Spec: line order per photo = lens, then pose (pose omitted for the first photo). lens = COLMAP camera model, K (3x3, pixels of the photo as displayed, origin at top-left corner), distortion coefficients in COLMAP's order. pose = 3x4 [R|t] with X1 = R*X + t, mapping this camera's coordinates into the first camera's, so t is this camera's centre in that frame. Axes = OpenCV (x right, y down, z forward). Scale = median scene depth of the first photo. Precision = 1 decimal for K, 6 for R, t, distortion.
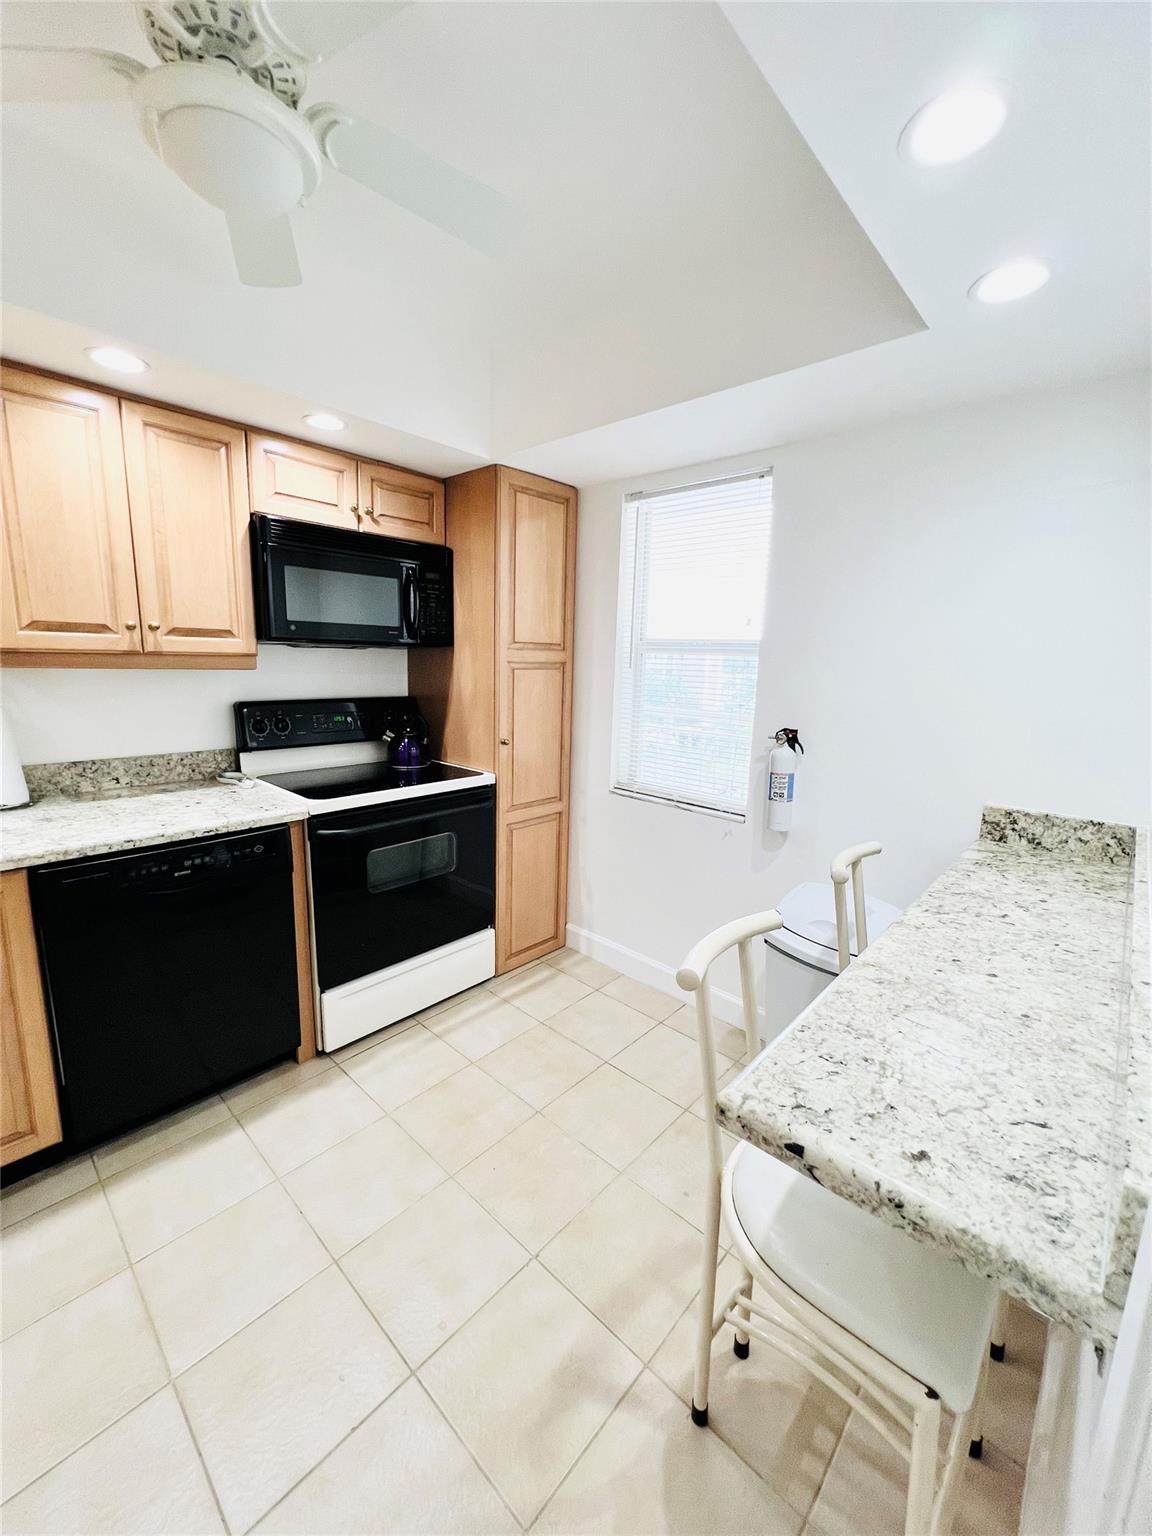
lens RADIAL K [[613.8, 0, 576.7], [0, 613.8, 764.7], [0, 0, 1]] dist [-0.001395, 0.000014]
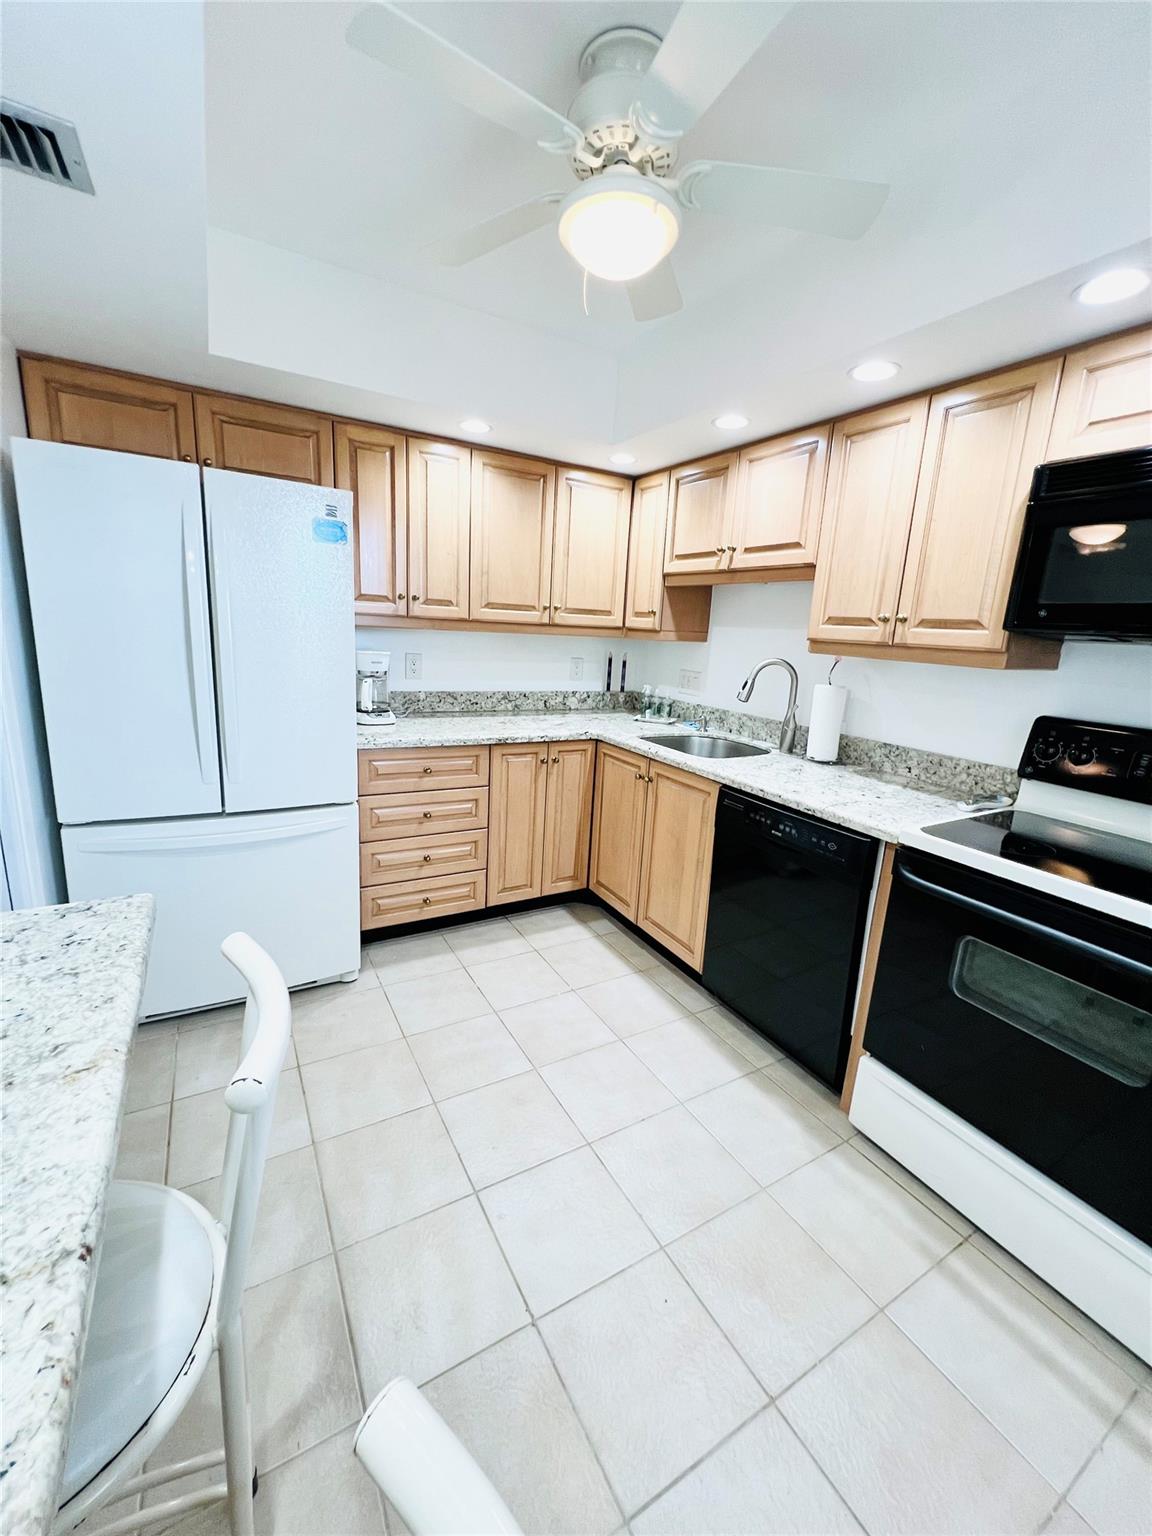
lens RADIAL K [[613.8, 0, 578.6], [0, 613.8, 764.7], [0, 0, 1]] dist [-0.001395, 0.000014]
pose [[-0.292758, 0.166249, -0.941623, 0.454640], [-0.230946, 0.943320, 0.238352, -0.114030], [0.927878, 0.287243, -0.237770, 0.802822]]
